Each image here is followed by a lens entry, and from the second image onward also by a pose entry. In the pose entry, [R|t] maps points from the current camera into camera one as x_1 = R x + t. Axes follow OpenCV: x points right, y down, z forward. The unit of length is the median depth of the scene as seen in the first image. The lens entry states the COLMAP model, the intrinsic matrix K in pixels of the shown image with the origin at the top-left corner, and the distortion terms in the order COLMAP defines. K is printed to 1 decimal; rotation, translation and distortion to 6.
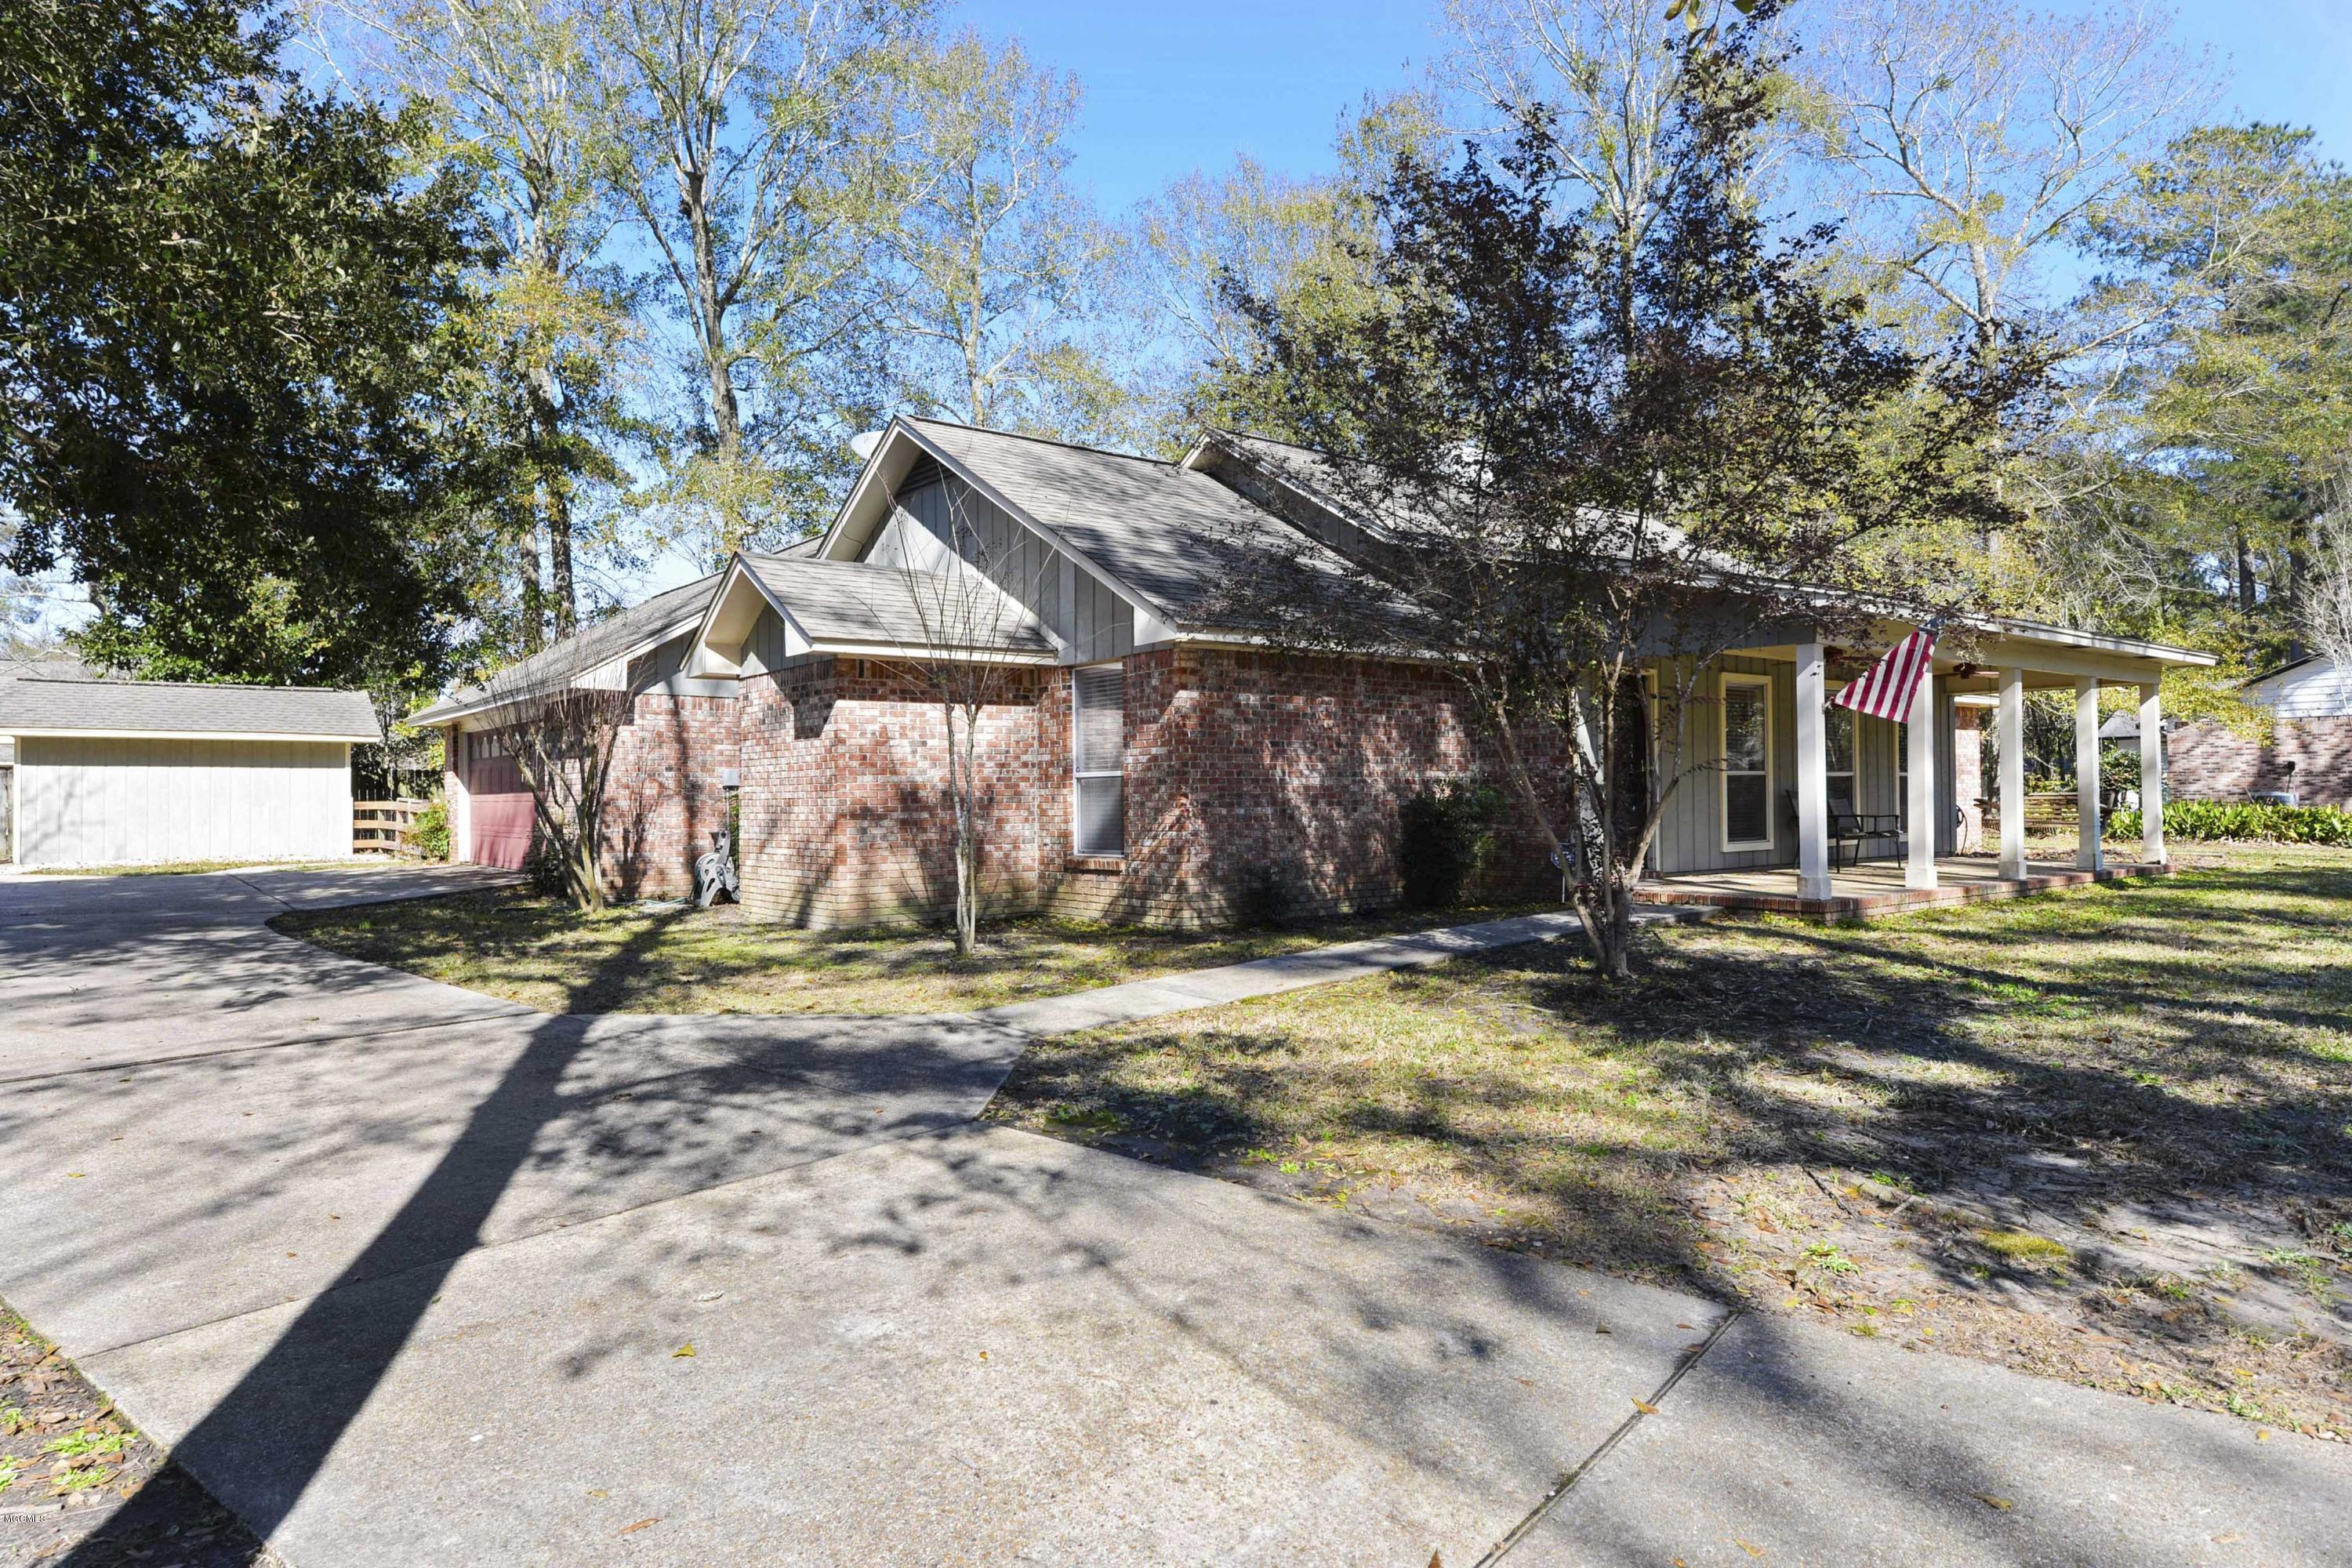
lens RADIAL K [[1415.0, 0, 1175.8], [0, 1415.0, 787.5], [0, 0, 1]] dist [-0.000428, -0.000006]
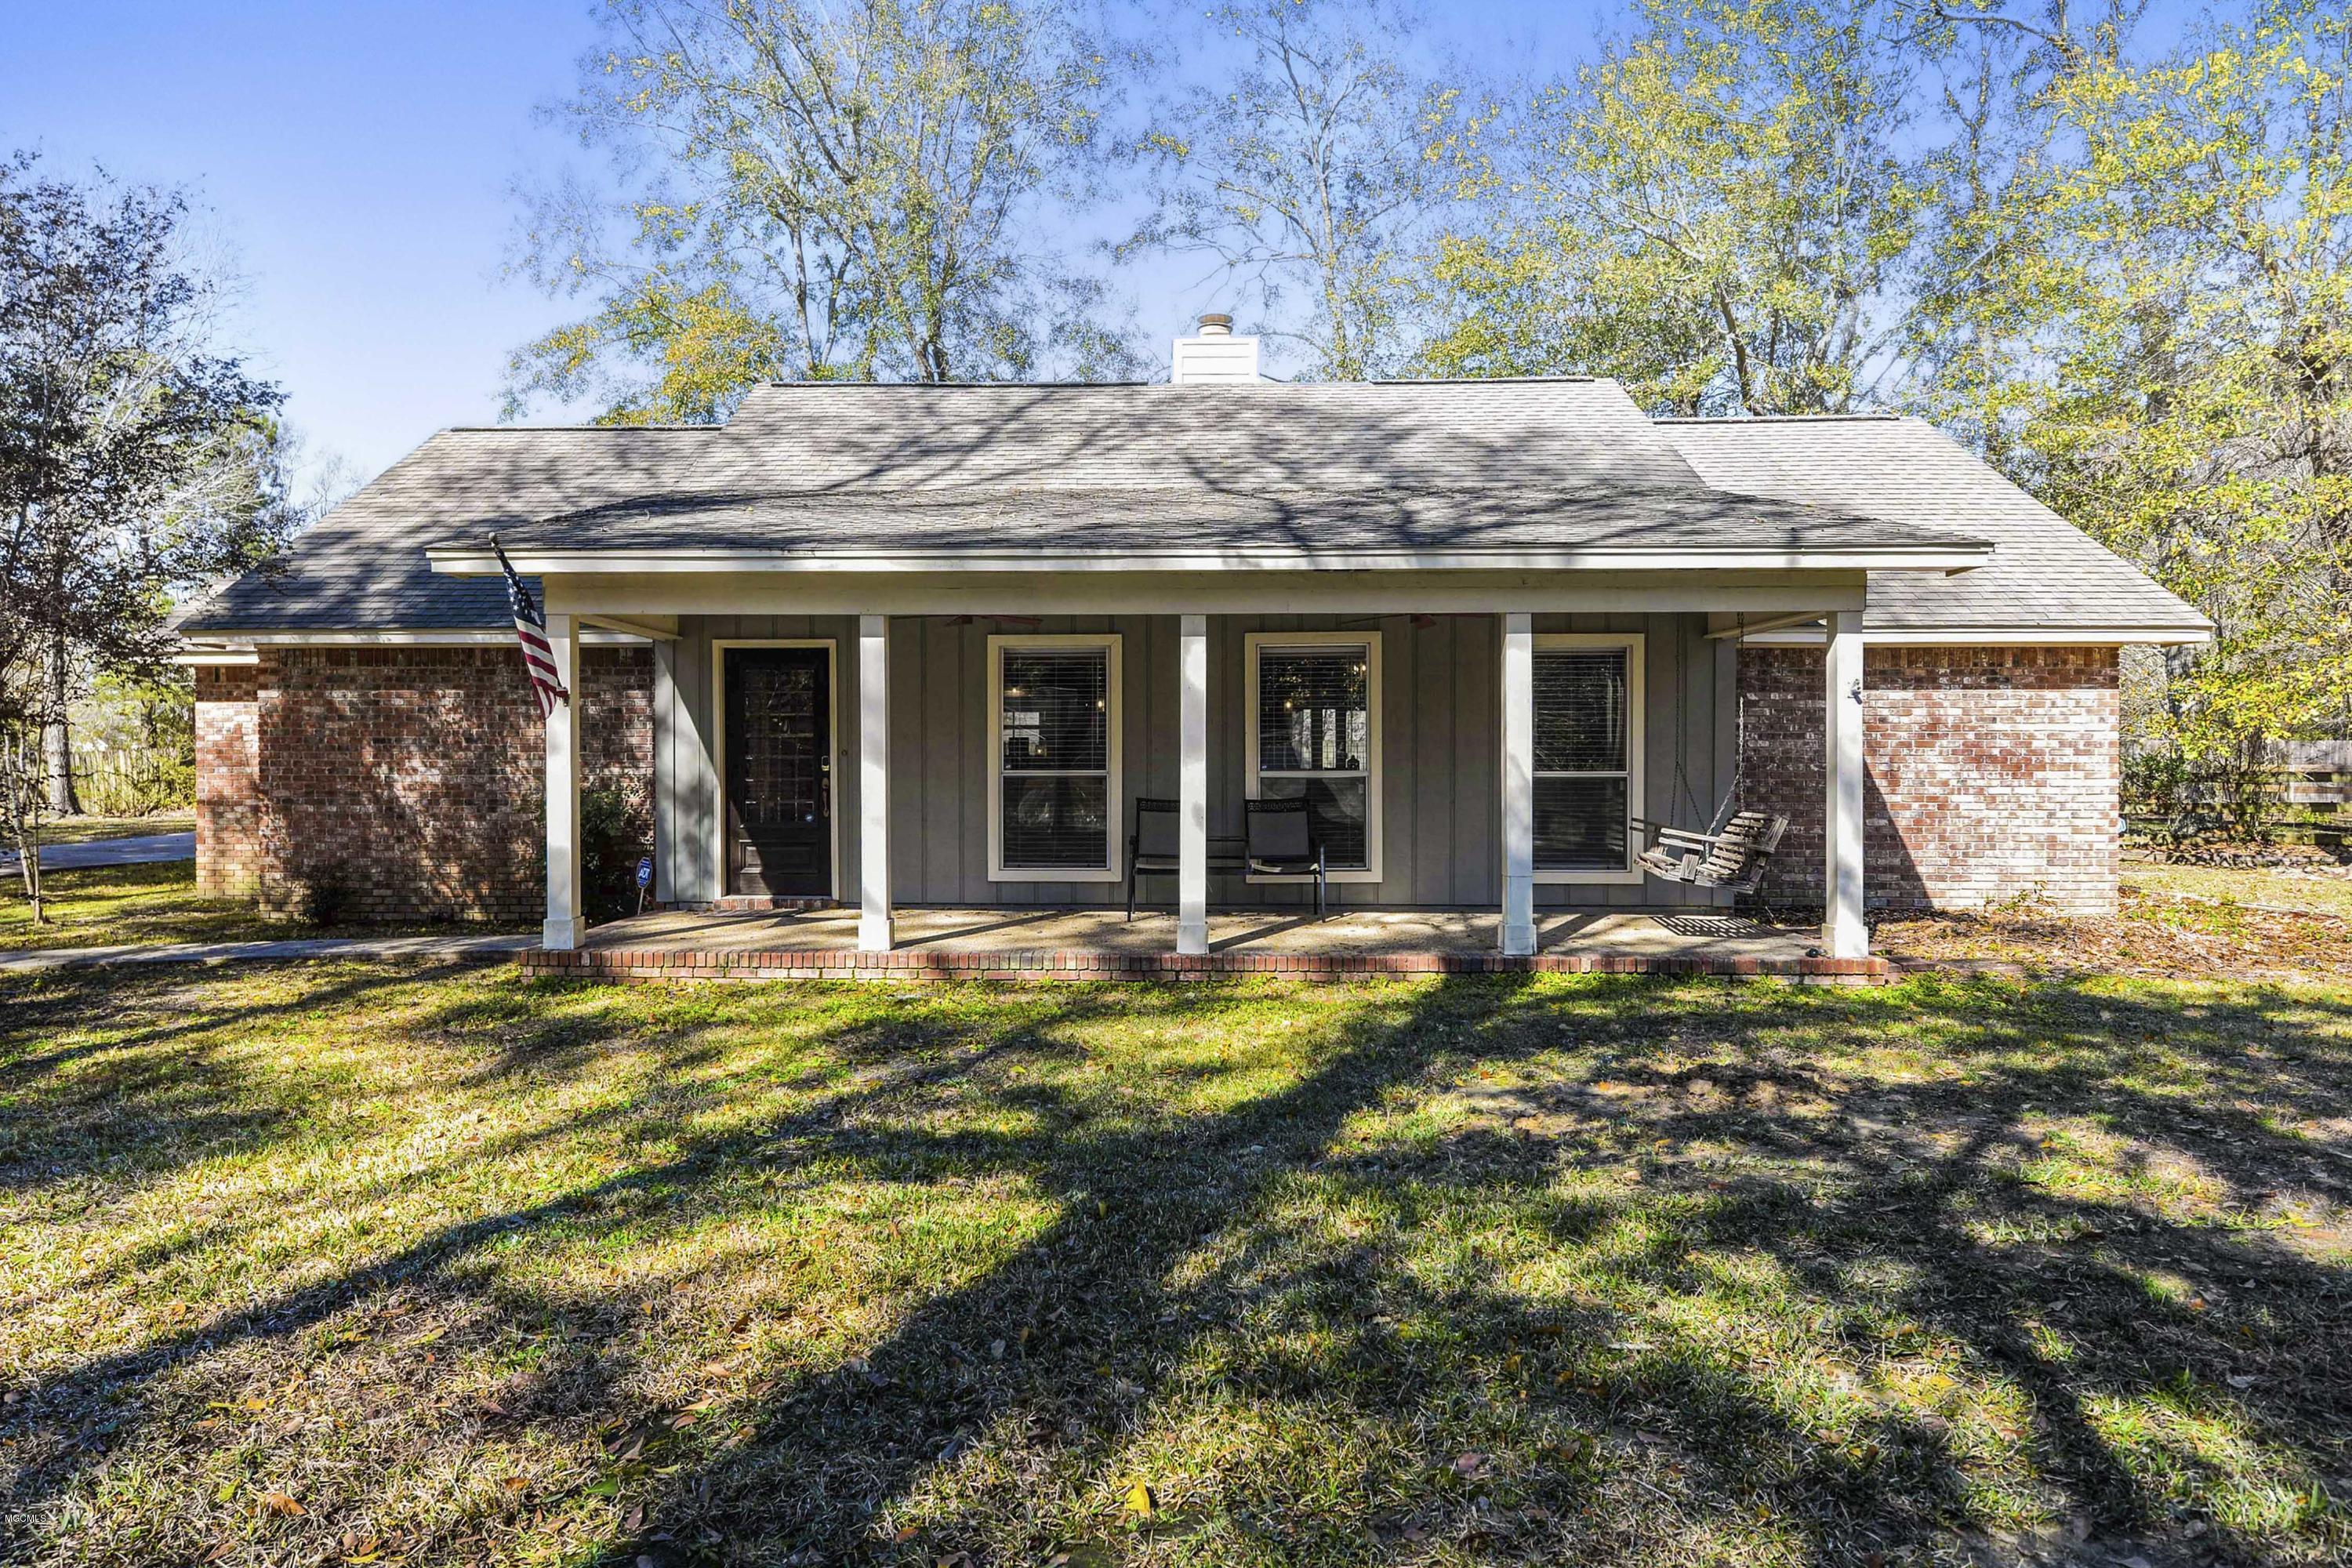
lens RADIAL K [[1501.9, 0, 1175.7], [0, 1501.9, 776.6], [0, 0, 1]] dist [-0.000220, 0.000017]
pose [[0.775215, 0.018684, -0.631421, 1.138816], [-0.002685, 0.999651, 0.026284, -0.034608], [0.631692, -0.018680, 0.774994, 0.536982]]
